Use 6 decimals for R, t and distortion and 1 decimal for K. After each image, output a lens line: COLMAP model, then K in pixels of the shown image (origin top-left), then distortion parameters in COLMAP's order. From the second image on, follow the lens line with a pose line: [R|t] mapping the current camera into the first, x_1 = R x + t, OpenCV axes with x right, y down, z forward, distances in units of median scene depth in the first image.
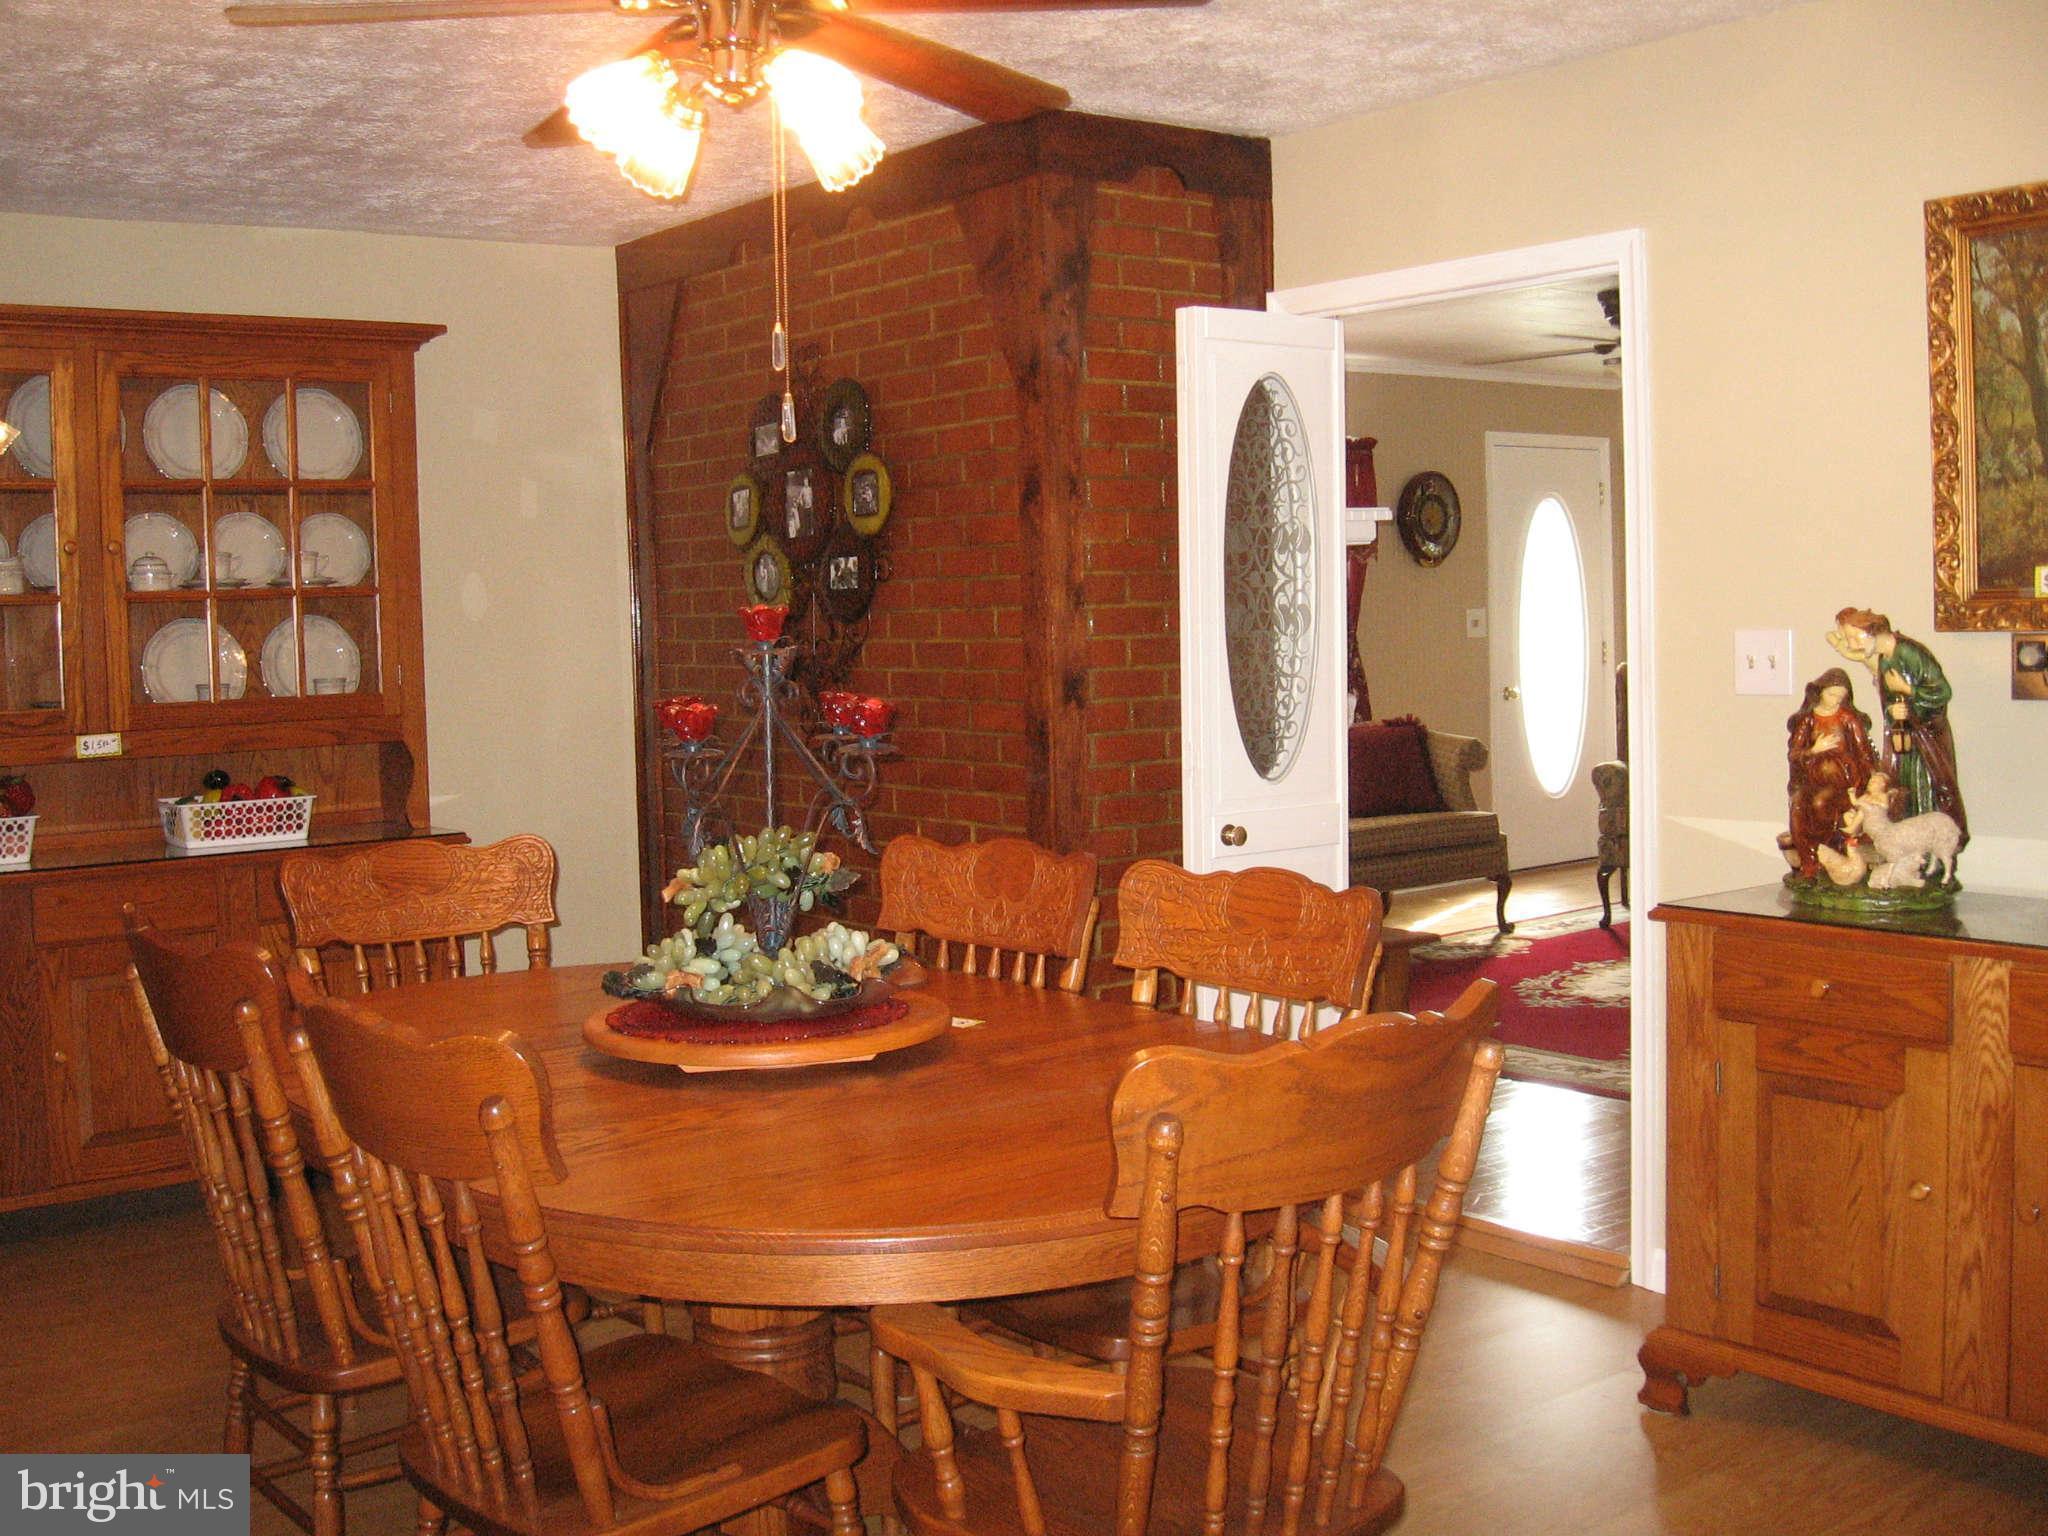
lens RADIAL K [[2137.9, 0, 1005.4], [0, 2137.9, 707.9], [0, 0, 1]] dist [-0.145935, 0.082987]
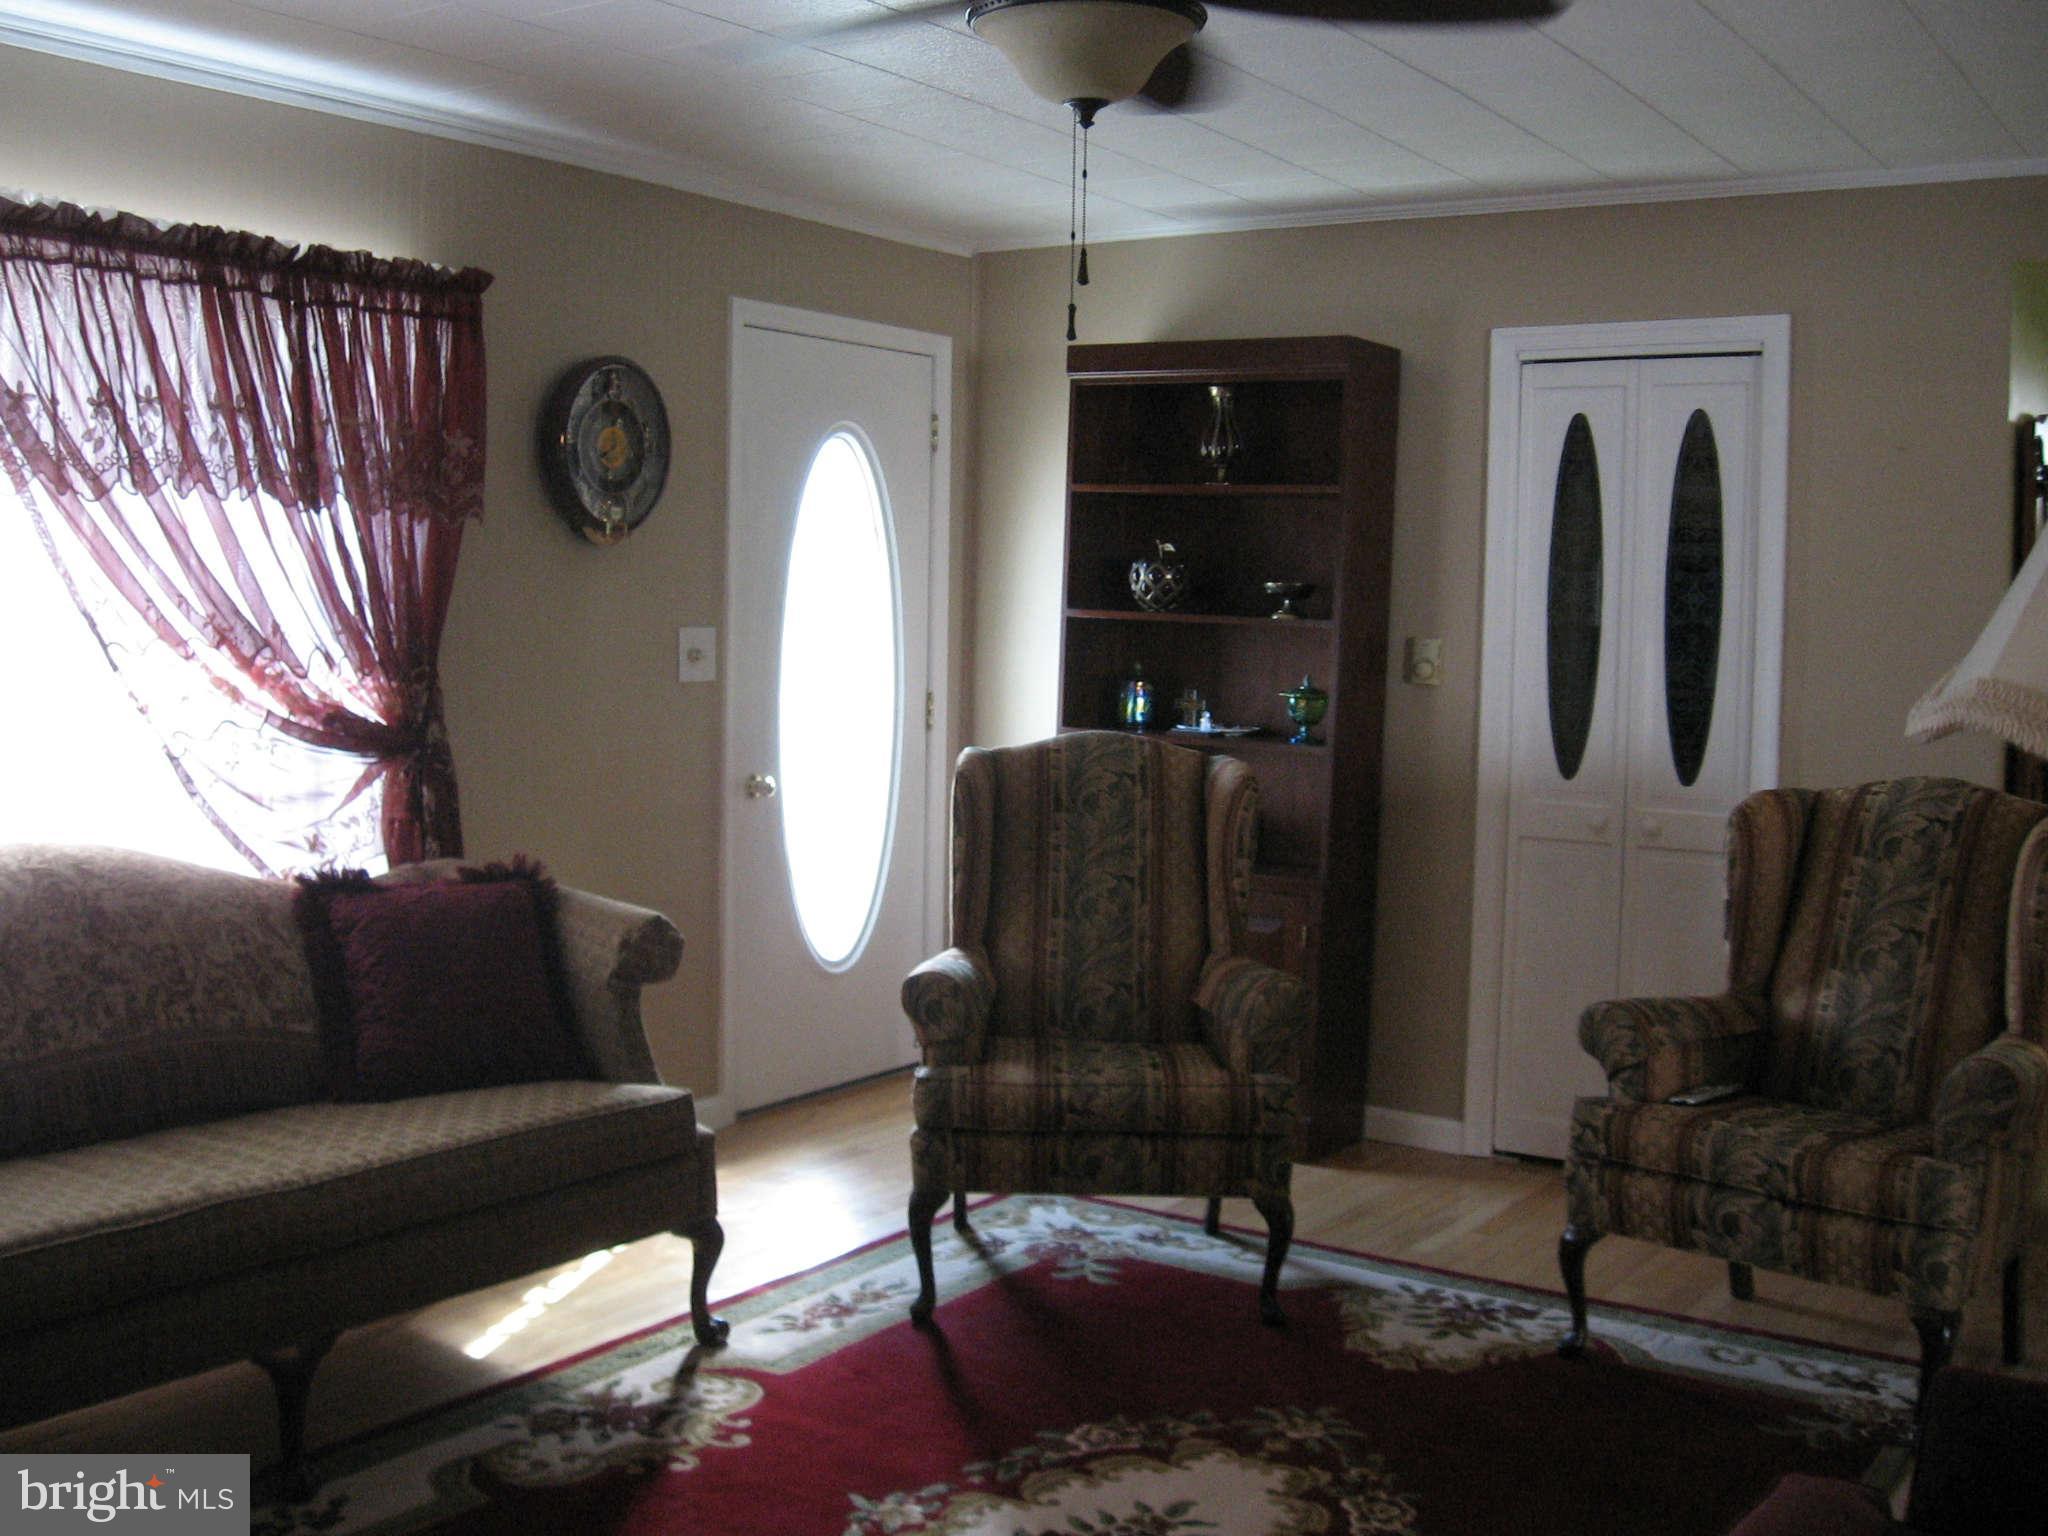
lens RADIAL K [[2137.9, 0, 1005.4], [0, 2137.9, 707.9], [0, 0, 1]] dist [-0.145935, 0.082987]
pose [[0.950000, 0.029109, 0.310891, 0.146821], [-0.031012, 0.999518, 0.001180, -0.033379], [-0.310707, -0.010763, 0.950445, 0.531785]]
